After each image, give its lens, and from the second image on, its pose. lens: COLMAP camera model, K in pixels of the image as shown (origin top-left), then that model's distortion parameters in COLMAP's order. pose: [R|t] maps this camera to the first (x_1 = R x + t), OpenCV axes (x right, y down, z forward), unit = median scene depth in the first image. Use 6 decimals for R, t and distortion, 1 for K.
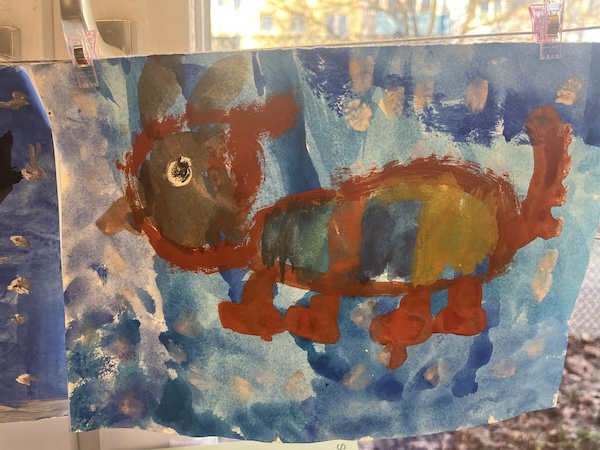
lens RADIAL K [[453.6, 0, 302.6], [0, 453.6, 219.7], [0, 0, 1]] dist [0.024800, -0.071799]
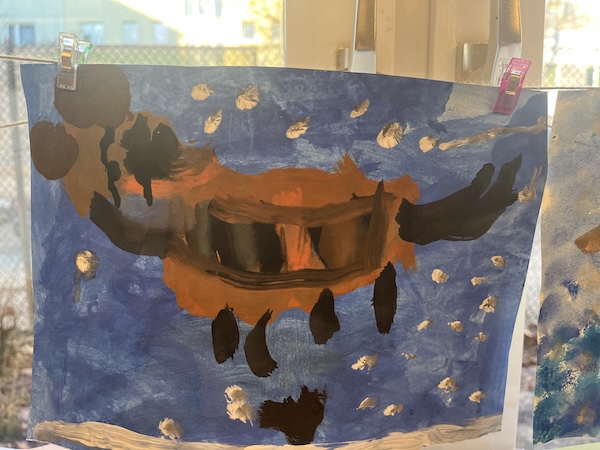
lens RADIAL K [[453.6, 0, 299.5], [0, 453.6, 222.6], [0, 0, 1]] dist [0.024800, -0.071799]
pose [[0.999072, -0.024249, 0.035599, -1.081832], [0.024570, 0.999661, -0.008605, -0.040706], [-0.035378, 0.009472, 0.999329, -0.012053]]
